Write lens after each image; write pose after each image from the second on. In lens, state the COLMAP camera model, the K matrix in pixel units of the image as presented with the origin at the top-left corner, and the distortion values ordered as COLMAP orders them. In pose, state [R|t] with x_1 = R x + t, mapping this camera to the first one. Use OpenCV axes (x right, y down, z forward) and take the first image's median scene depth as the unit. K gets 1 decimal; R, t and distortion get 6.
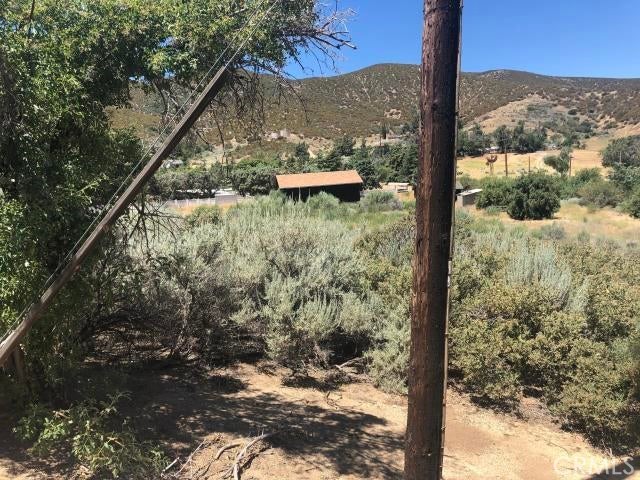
lens RADIAL K [[526.2, 0, 319.0], [0, 526.2, 240.3], [0, 0, 1]] dist [0.044833, -0.005831]
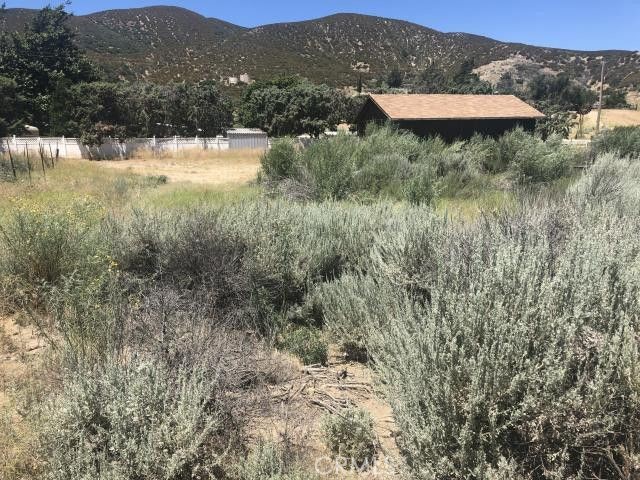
lens RADIAL K [[526.2, 0, 320.8], [0, 526.2, 238.8], [0, 0, 1]] dist [0.044833, -0.005831]
pose [[0.992693, 0.034539, 0.115619, -0.033043], [-0.042938, 0.996554, 0.070962, -0.003841], [-0.112770, -0.075408, 0.990756, 0.090853]]
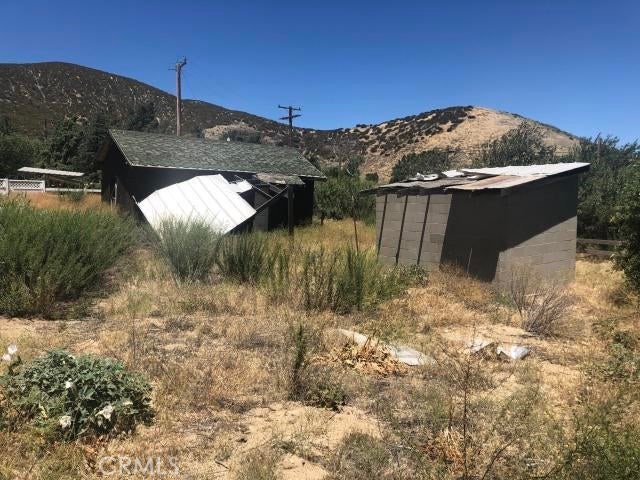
lens RADIAL K [[526.2, 0, 319.8], [0, 526.2, 240.4], [0, 0, 1]] dist [0.044833, -0.005831]
pose [[0.841017, 0.037442, 0.539711, 0.025993], [-0.007720, 0.998331, -0.057228, -0.011843], [-0.540953, 0.043963, 0.839903, 0.148449]]
